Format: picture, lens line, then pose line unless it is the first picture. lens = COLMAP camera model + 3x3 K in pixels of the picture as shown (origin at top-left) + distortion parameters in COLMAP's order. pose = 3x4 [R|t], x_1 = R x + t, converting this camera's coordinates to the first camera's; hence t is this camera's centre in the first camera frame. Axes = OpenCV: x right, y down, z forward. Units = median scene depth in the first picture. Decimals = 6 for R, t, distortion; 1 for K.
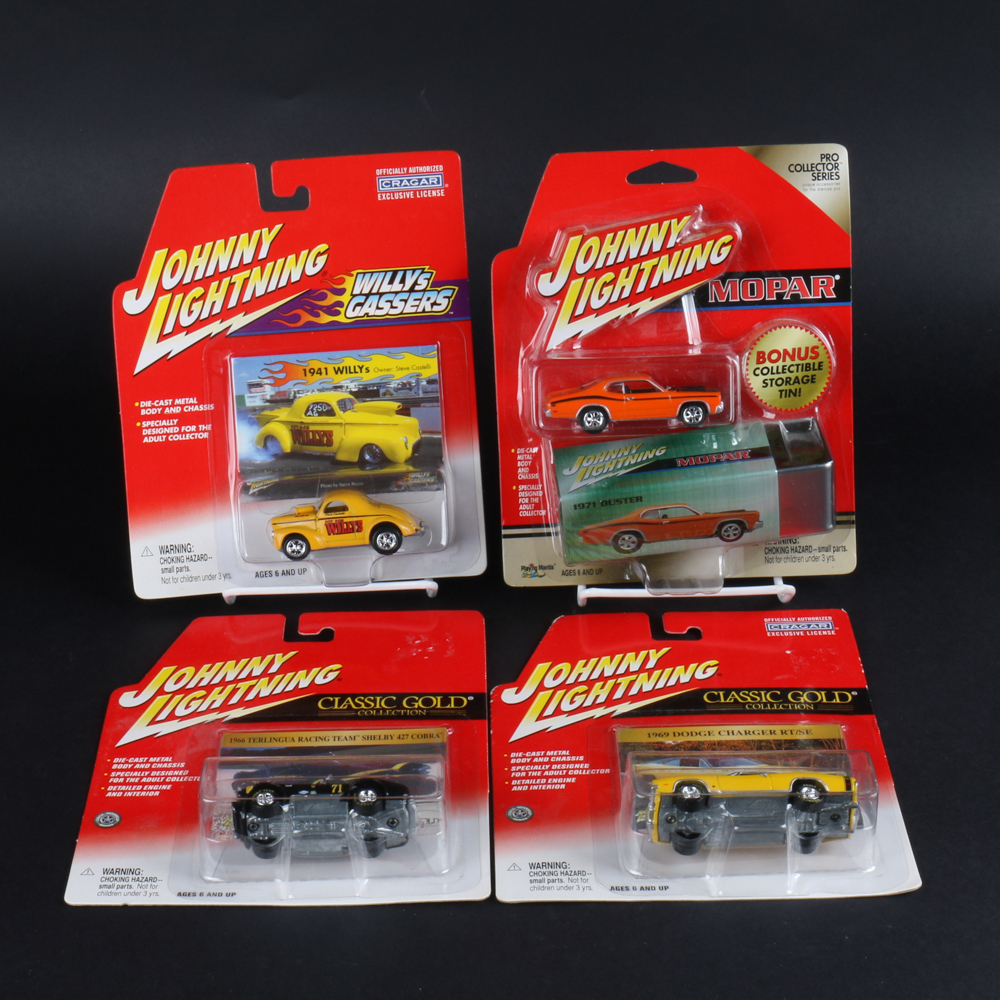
lens RADIAL K [[2202.0, 0, 500.0], [0, 2202.0, 500.0], [0, 0, 1]] dist [-0.075708, 0.061267]
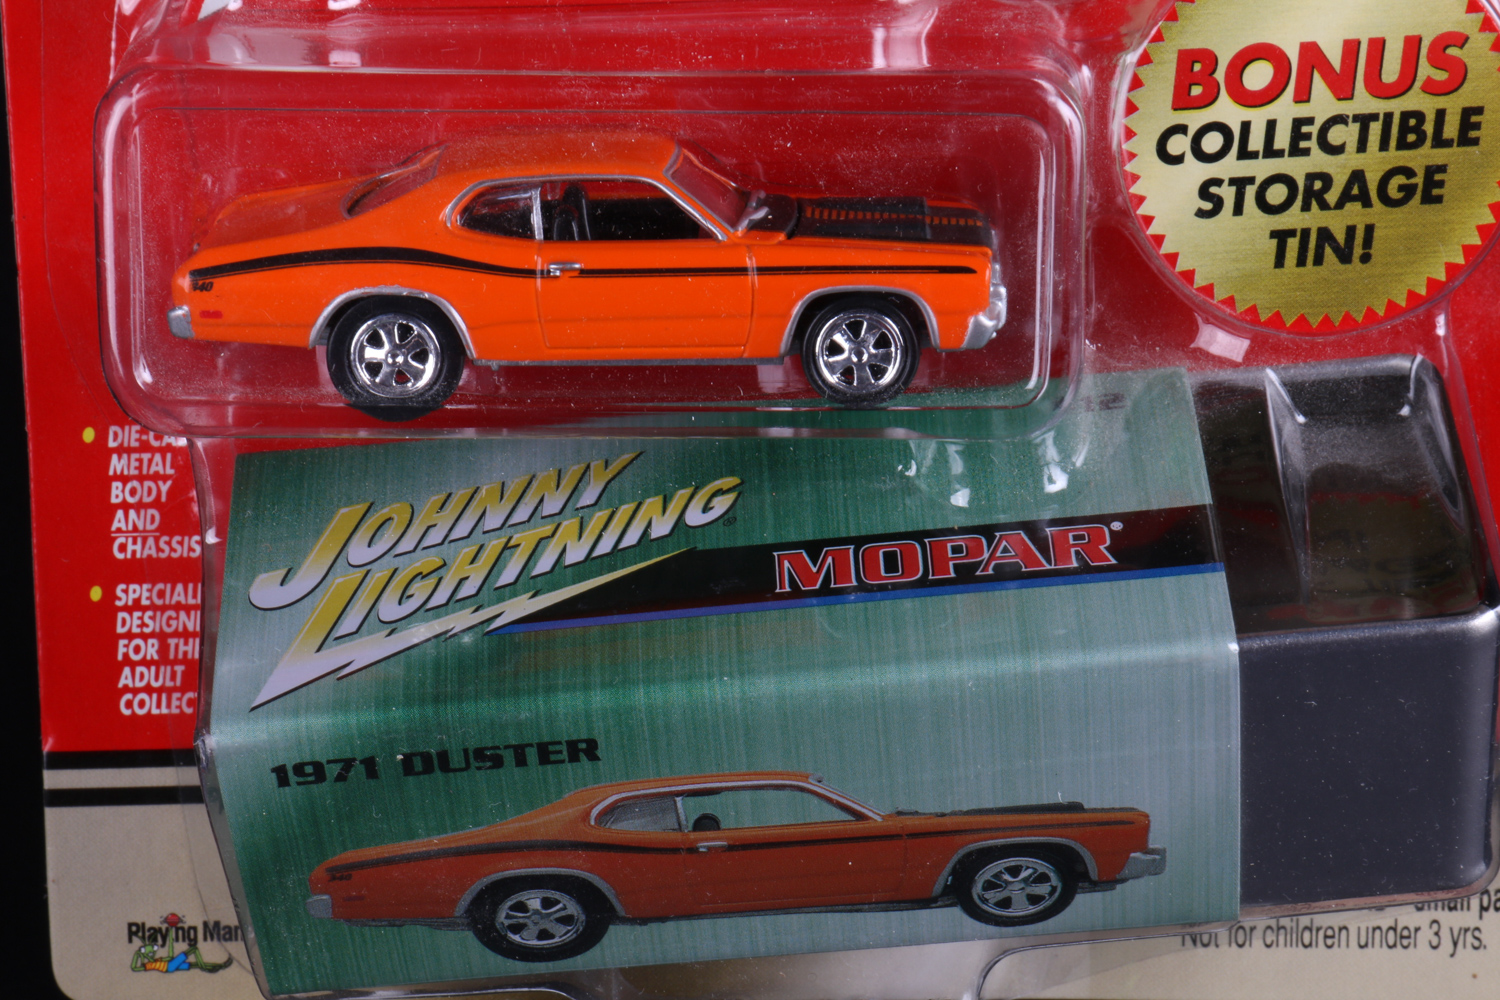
lens RADIAL K [[4160.6, 0, 750.0], [0, 4160.6, 500.0], [0, 0, 1]] dist [0.096153, -0.864841]
pose [[0.999324, 0.035493, -0.009615, 0.080679], [-0.034117, 0.992467, 0.117668, -0.070706], [0.013719, -0.117260, 0.993006, 0.590772]]
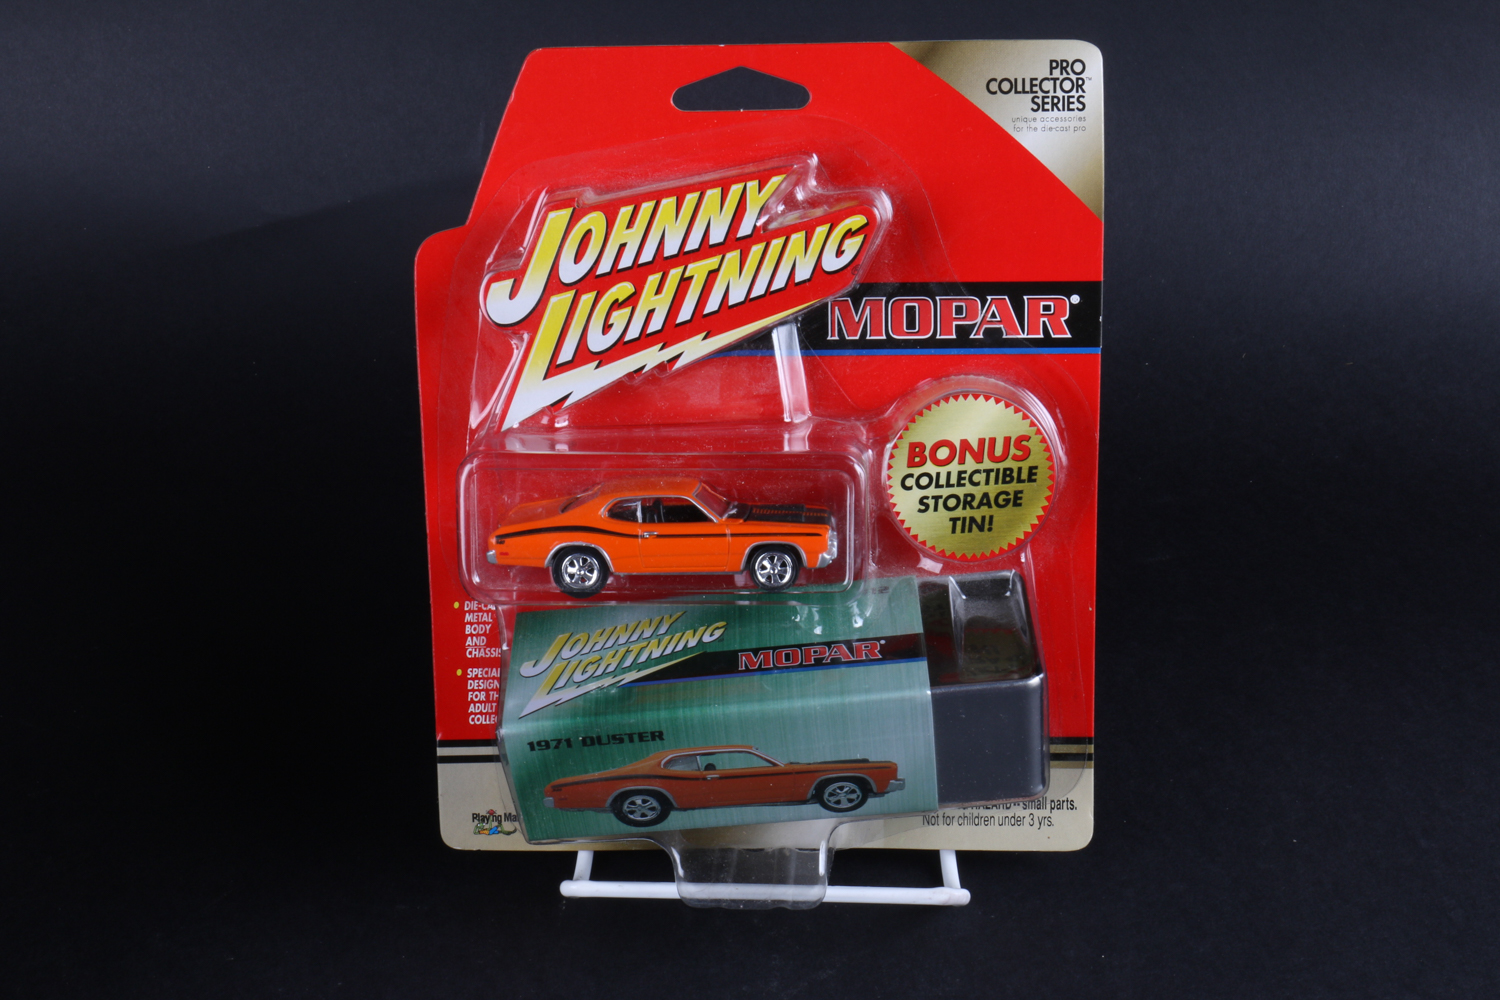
lens RADIAL K [[2061.3, 0, 750.0], [0, 2061.3, 500.0], [0, 0, 1]] dist [-0.072979, -0.006547]
pose [[0.998523, 0.032146, -0.043792, 0.101524], [-0.030093, 0.998453, 0.046762, -0.075871], [0.045228, -0.045375, 0.997946, 0.518236]]
